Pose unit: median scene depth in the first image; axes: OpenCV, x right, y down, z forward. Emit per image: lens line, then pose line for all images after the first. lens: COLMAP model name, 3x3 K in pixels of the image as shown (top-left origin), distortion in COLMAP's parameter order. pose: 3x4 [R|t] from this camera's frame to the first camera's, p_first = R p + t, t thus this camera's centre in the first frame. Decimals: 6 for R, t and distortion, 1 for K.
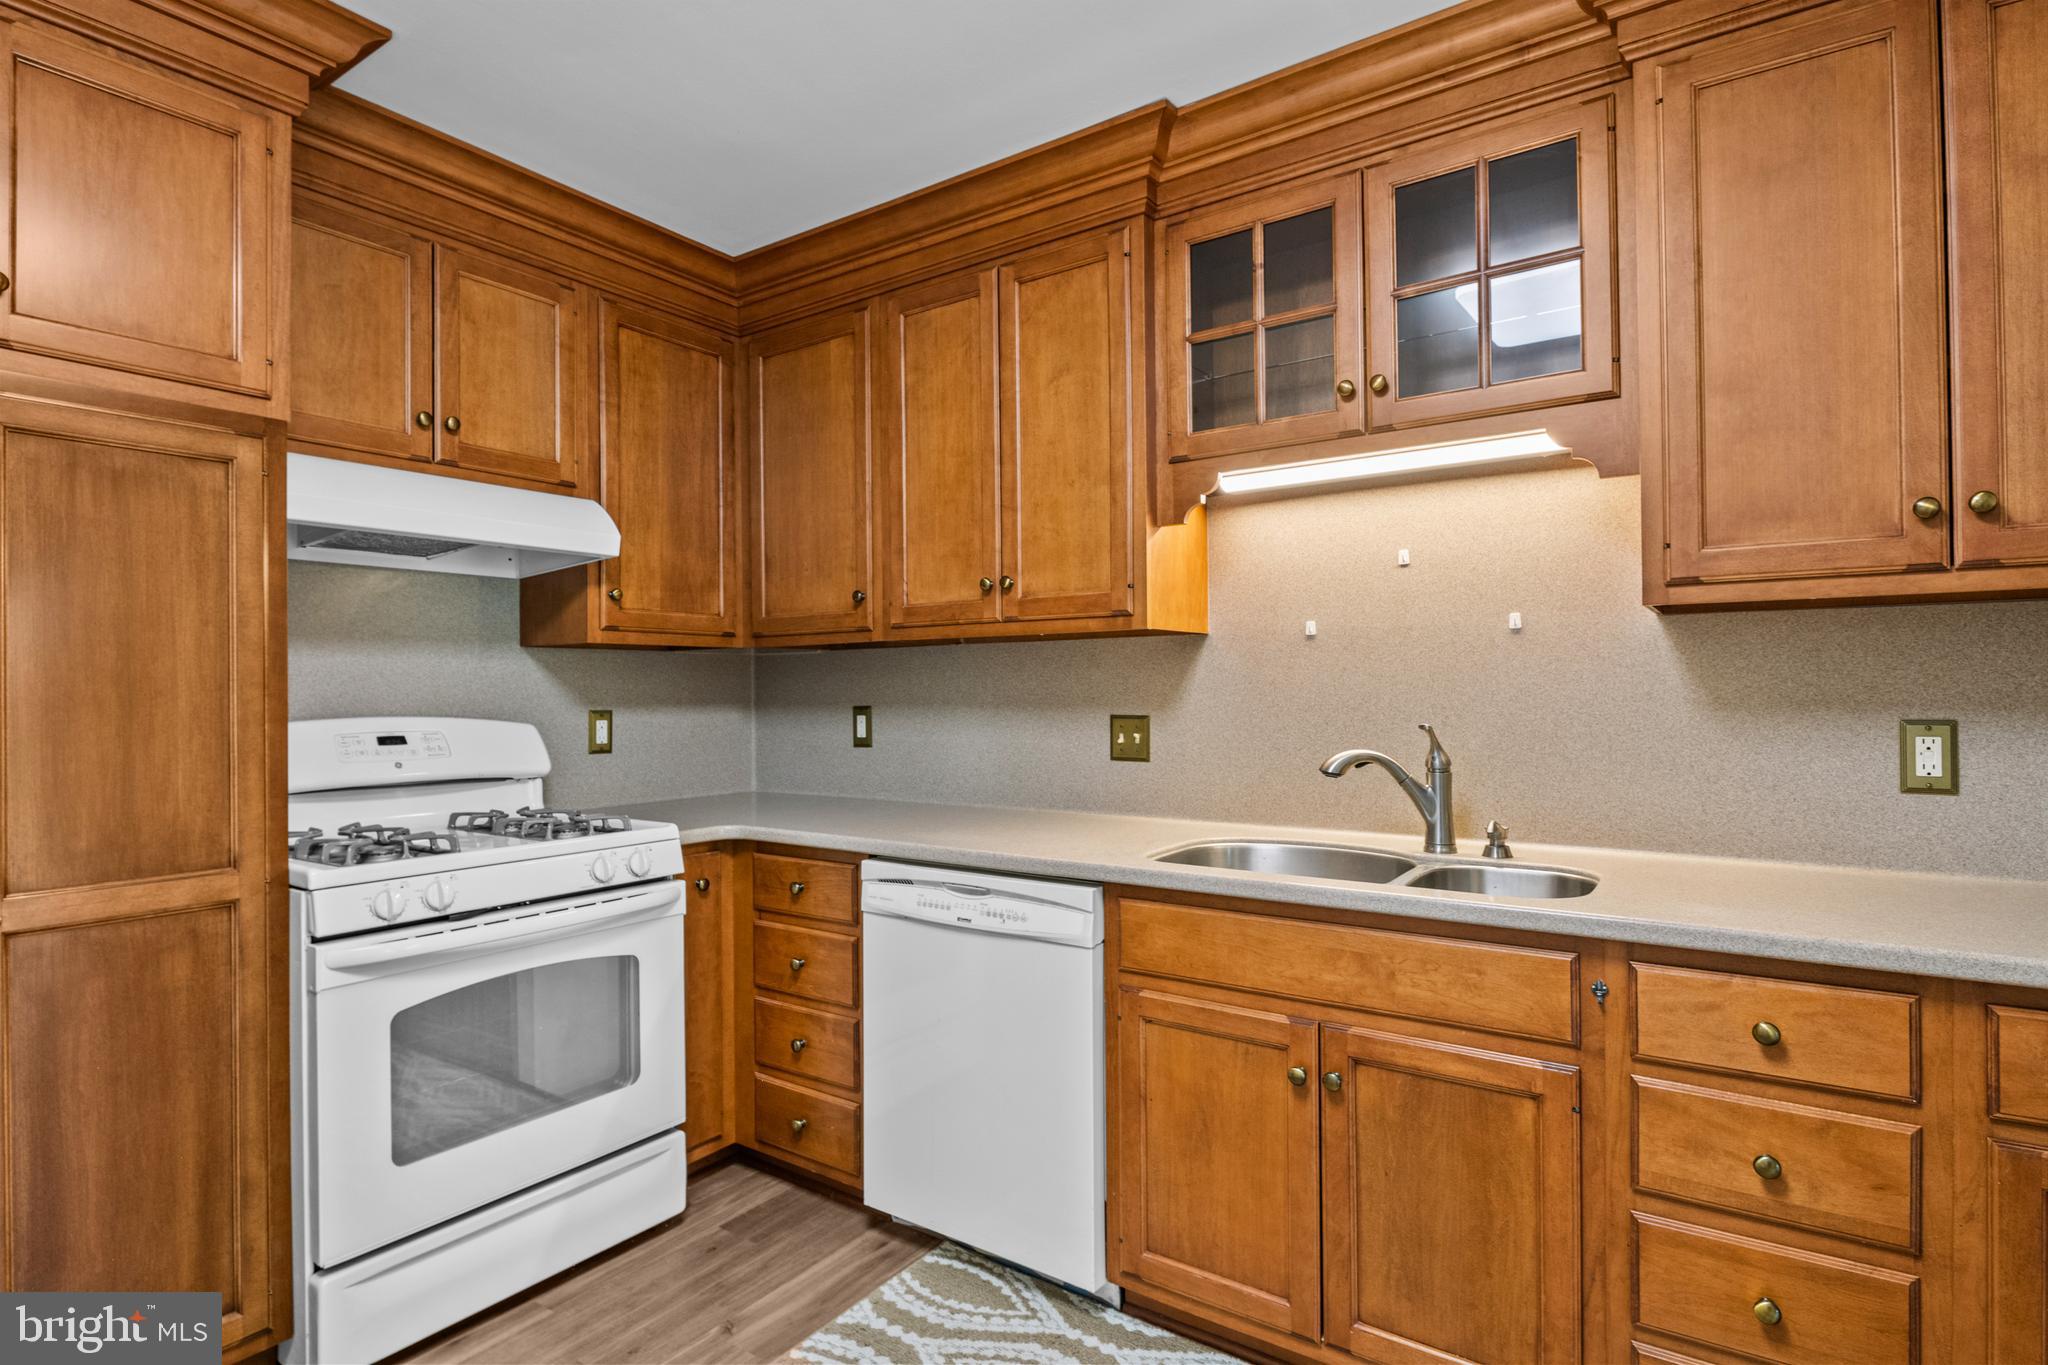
lens RADIAL K [[1038.5, 0, 1007.6], [0, 1038.5, 685.2], [0, 0, 1]] dist [0.002206, -0.006585]
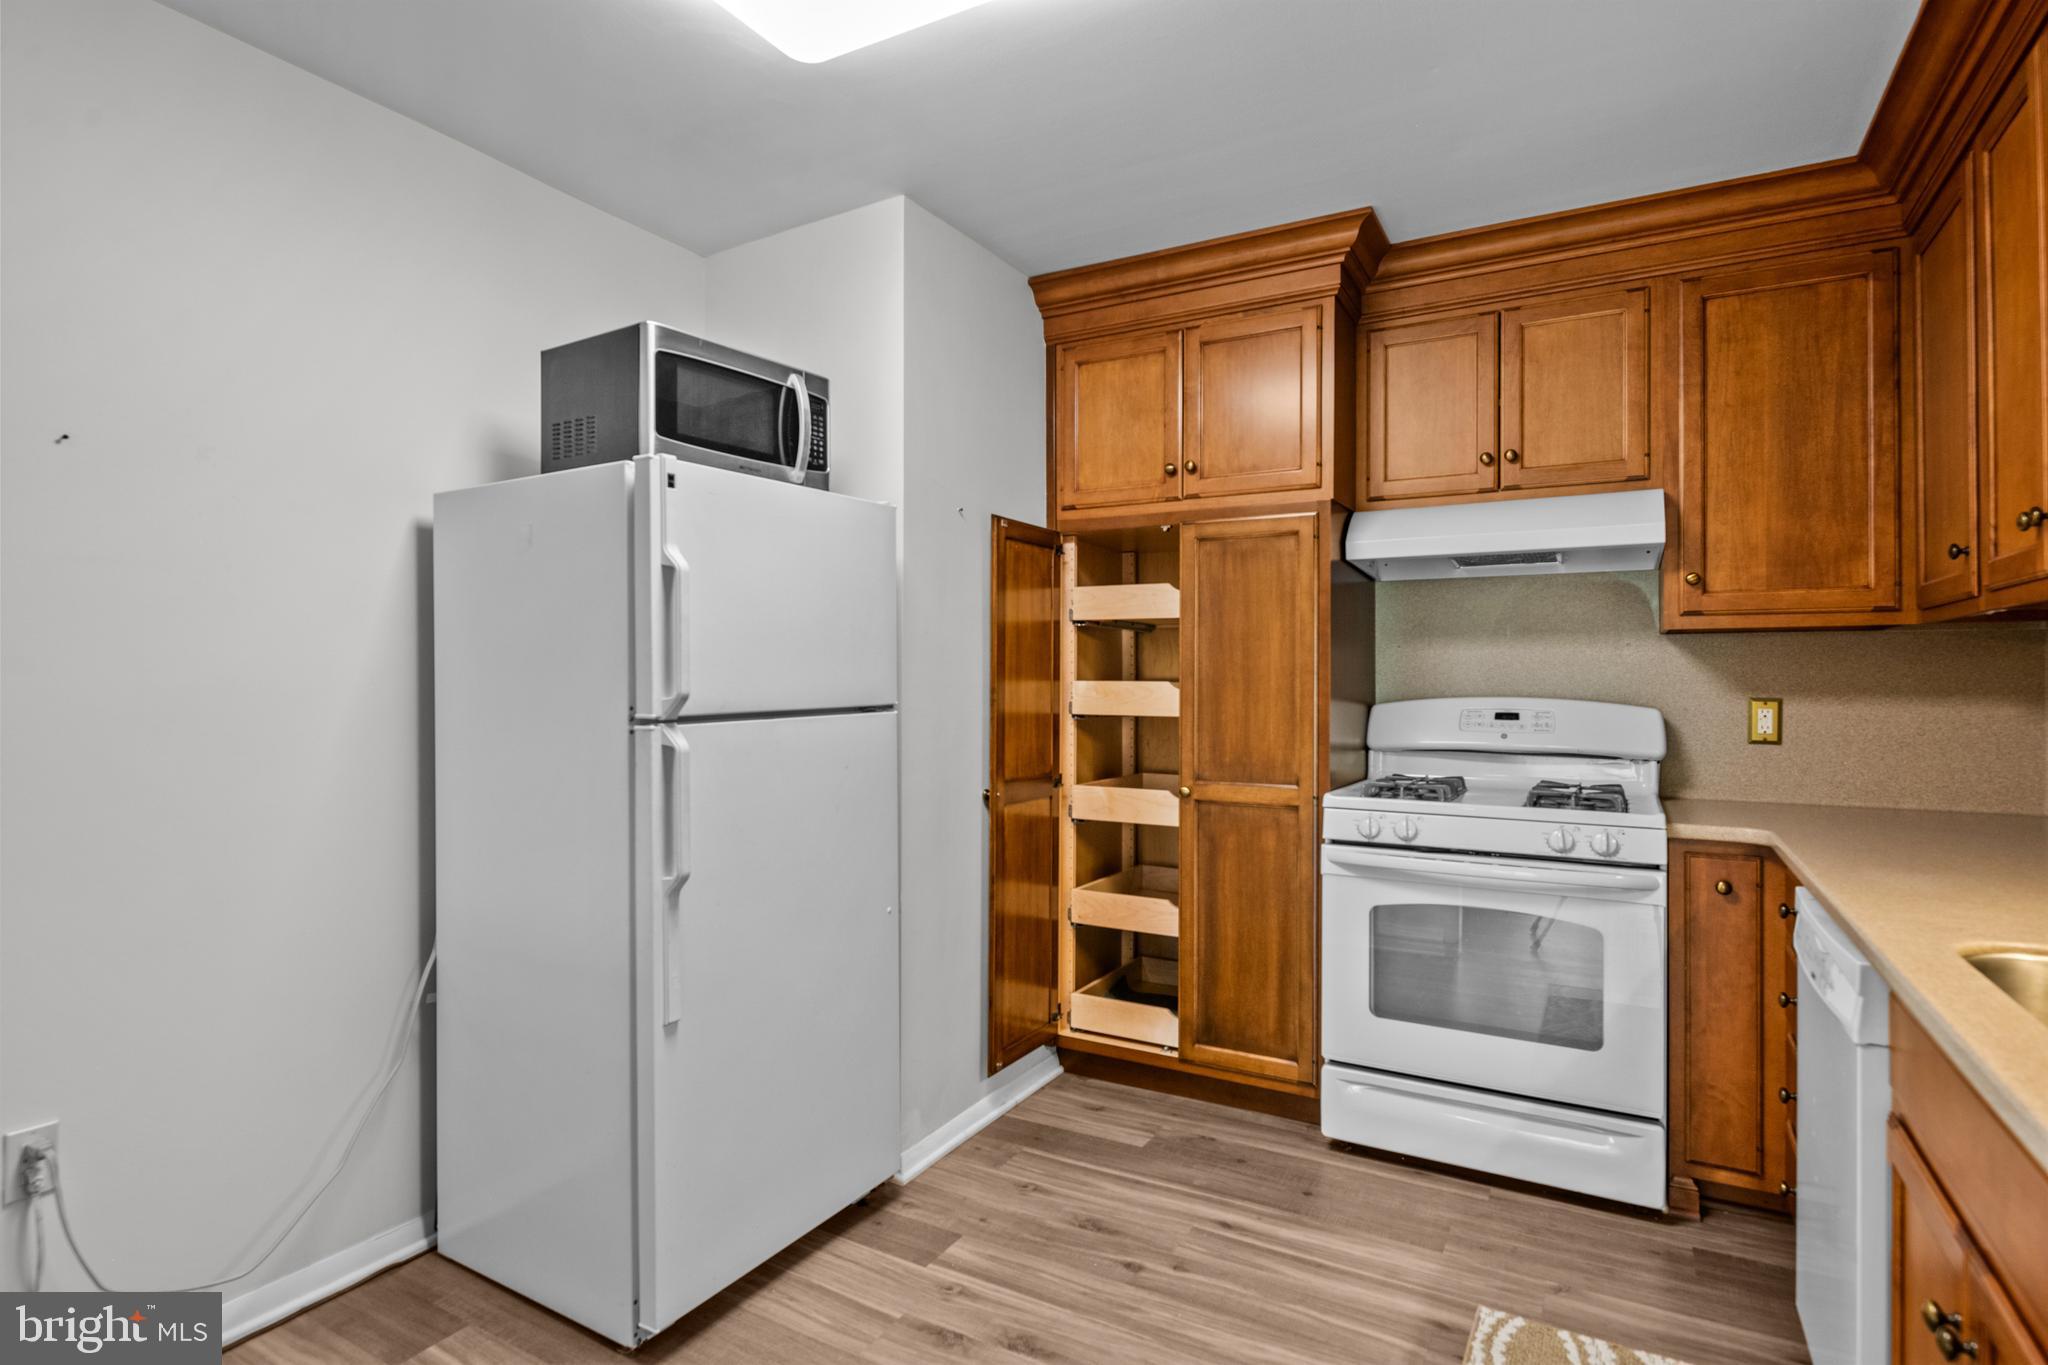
lens RADIAL K [[1038.5, 0, 1003.9], [0, 1038.5, 674.4], [0, 0, 1]] dist [0.002206, -0.006585]
pose [[0.093393, 0.004180, -0.995621, 0.599751], [0.002521, 0.999987, 0.004435, -0.003705], [0.995626, -0.002925, 0.093381, 0.292980]]
